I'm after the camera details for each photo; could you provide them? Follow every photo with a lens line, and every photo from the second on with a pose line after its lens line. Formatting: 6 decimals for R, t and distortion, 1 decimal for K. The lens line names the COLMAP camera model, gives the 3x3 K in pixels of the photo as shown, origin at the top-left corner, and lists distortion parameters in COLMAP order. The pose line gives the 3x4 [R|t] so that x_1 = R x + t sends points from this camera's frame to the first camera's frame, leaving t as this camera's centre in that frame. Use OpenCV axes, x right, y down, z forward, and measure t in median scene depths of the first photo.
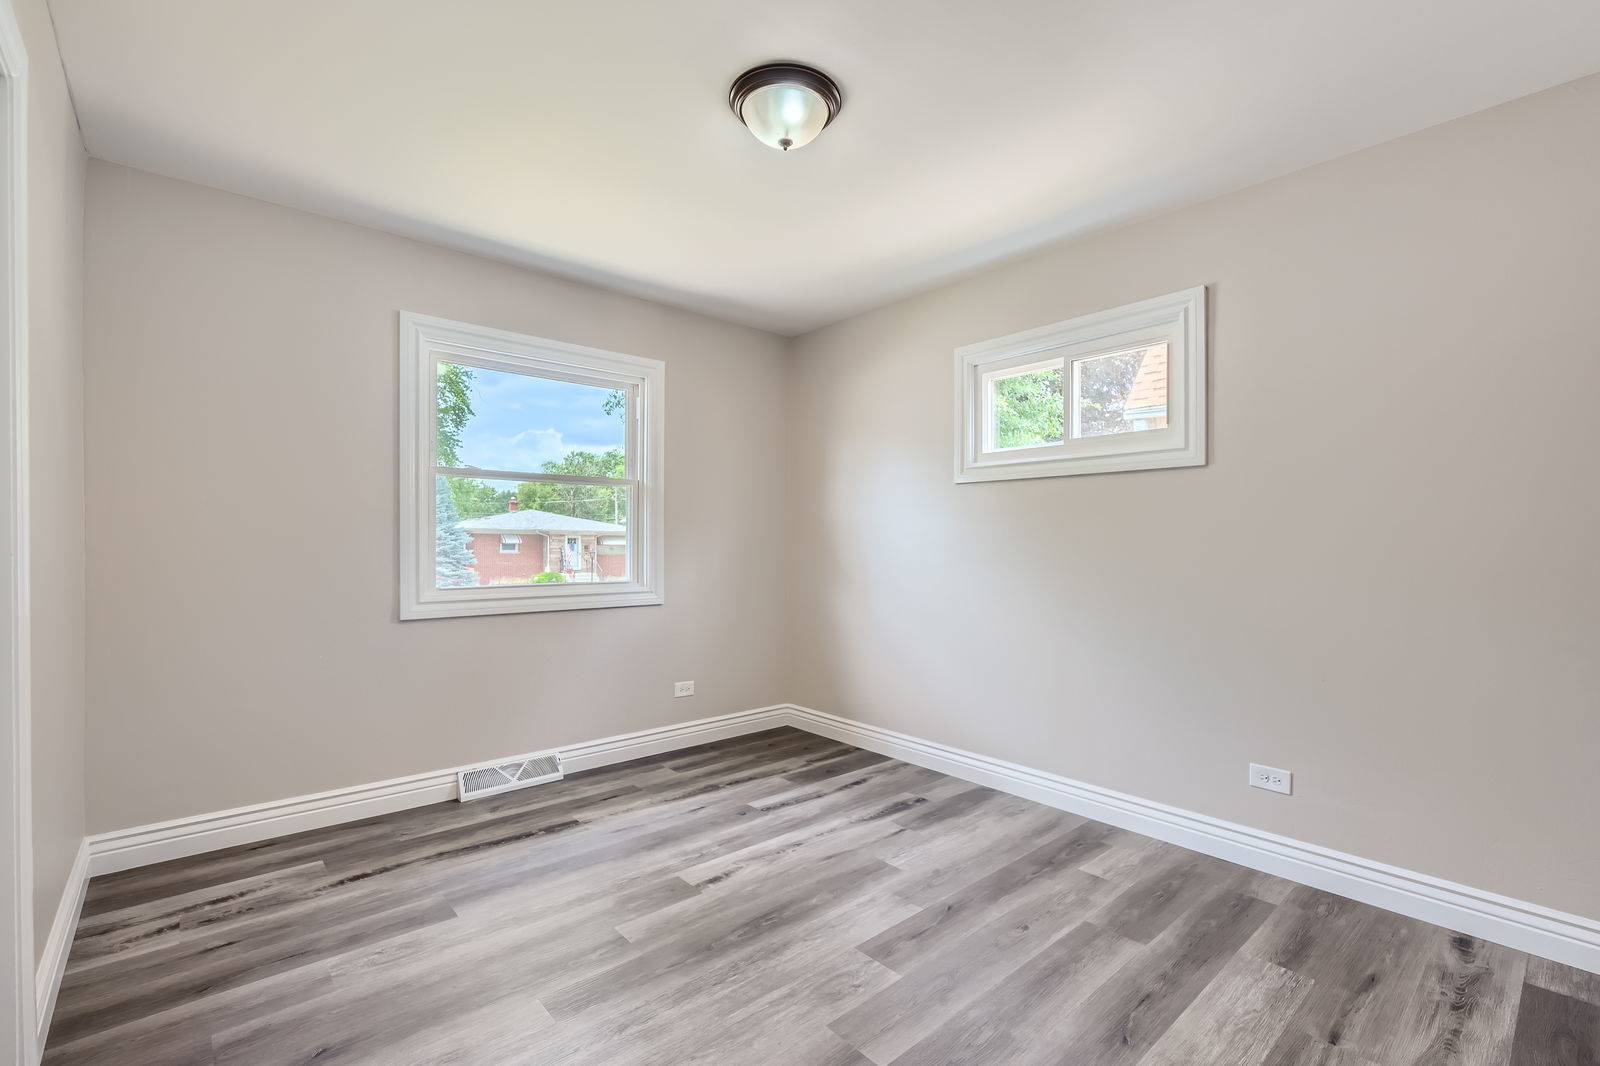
lens RADIAL K [[709.2, 0, 834.7], [0, 709.2, 552.3], [0, 0, 1]] dist [-0.000163, 0.001246]
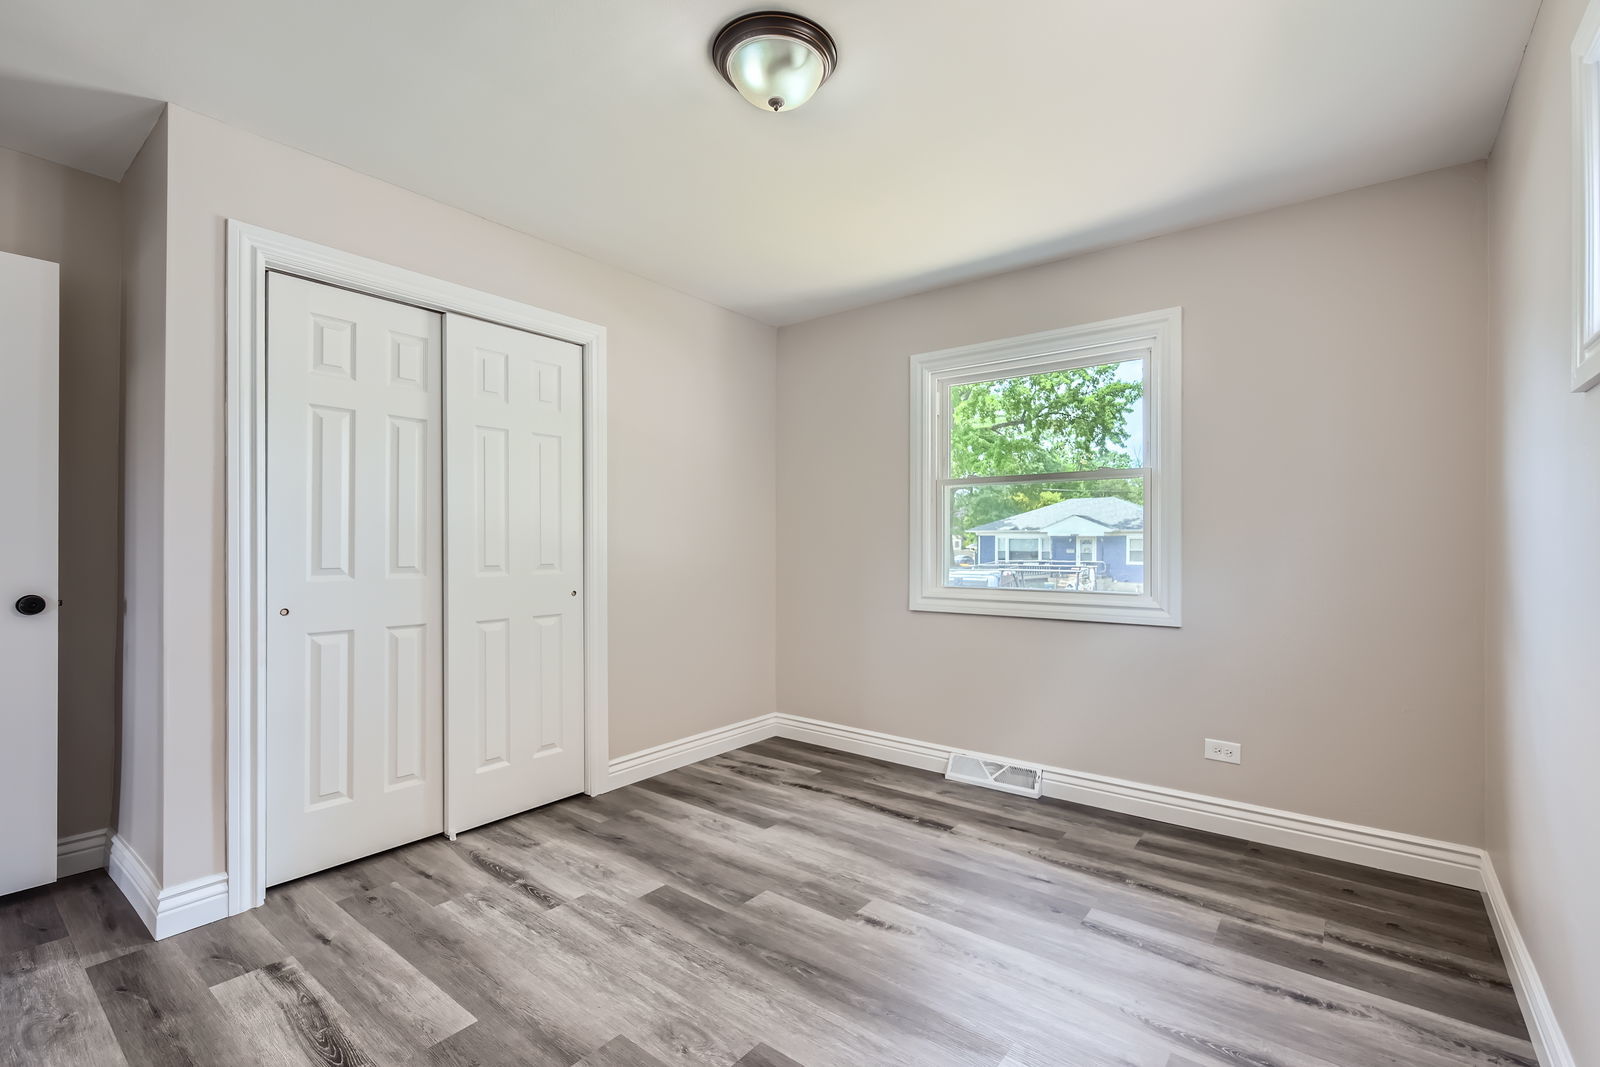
lens RADIAL K [[709.2, 0, 782.2], [0, 709.2, 546.9], [0, 0, 1]] dist [-0.000163, 0.001246]
pose [[0.146621, 0.000215, -0.989193, 0.567248], [-0.011463, 0.999933, -0.001481, -0.008049], [0.989126, 0.011557, 0.146614, 0.606121]]
